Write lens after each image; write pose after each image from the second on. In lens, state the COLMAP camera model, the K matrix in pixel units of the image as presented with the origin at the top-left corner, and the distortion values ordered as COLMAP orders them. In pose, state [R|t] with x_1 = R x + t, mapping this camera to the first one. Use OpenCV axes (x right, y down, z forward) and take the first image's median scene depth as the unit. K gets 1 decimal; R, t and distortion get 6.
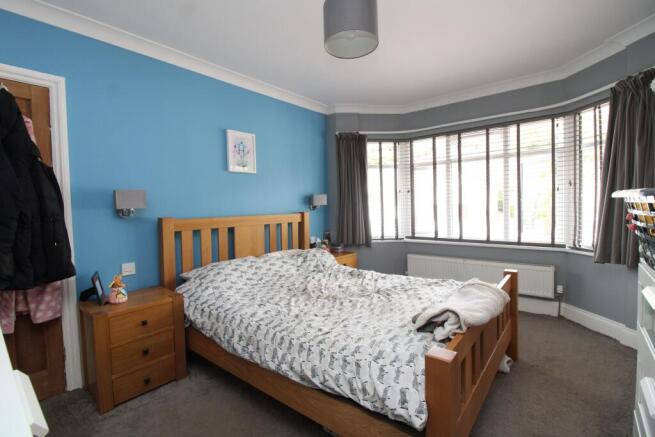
lens RADIAL K [[304.2, 0, 322.8], [0, 304.2, 219.1], [0, 0, 1]] dist [-0.010847, -0.003790]
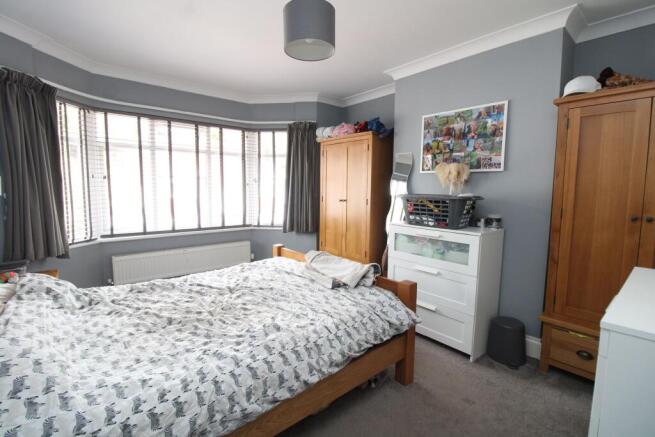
lens RADIAL K [[304.2, 0, 322.2], [0, 304.2, 217.0], [0, 0, 1]] dist [-0.010847, -0.003790]
pose [[0.181047, -0.057720, 0.981779, -0.449265], [0.041023, 0.997851, 0.051100, -0.007148], [-0.982618, 0.031024, 0.183026, 0.371065]]
